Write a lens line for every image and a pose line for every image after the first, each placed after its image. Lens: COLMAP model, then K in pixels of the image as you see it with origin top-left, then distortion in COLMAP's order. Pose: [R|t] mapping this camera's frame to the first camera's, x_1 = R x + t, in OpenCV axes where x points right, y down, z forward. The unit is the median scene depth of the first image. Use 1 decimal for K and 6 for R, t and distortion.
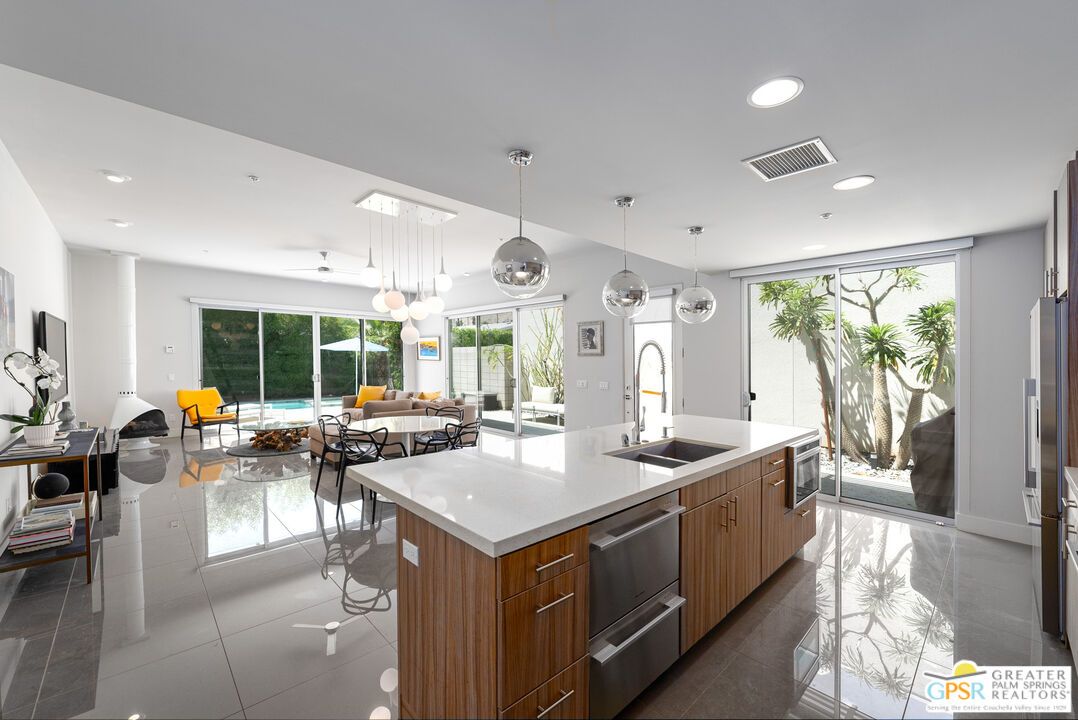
lens RADIAL K [[433.2, 0, 557.8], [0, 433.2, 372.8], [0, 0, 1]] dist [0.000593, -0.000001]
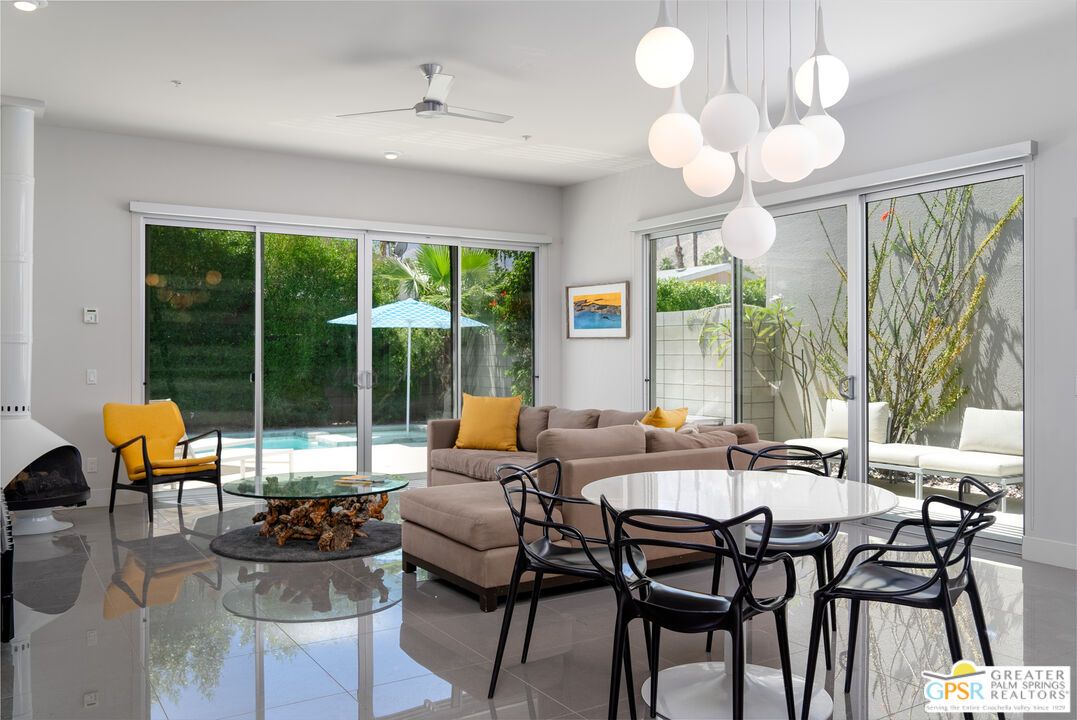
lens RADIAL K [[867.1, 0, 538.2], [0, 867.1, 357.6], [0, 0, 1]] dist [-0.004895, -0.001779]
pose [[0.978601, -0.011902, -0.205421, -0.243008], [0.005653, 0.999504, -0.030984, 0.021441], [0.205688, 0.029160, 0.978183, 0.201715]]
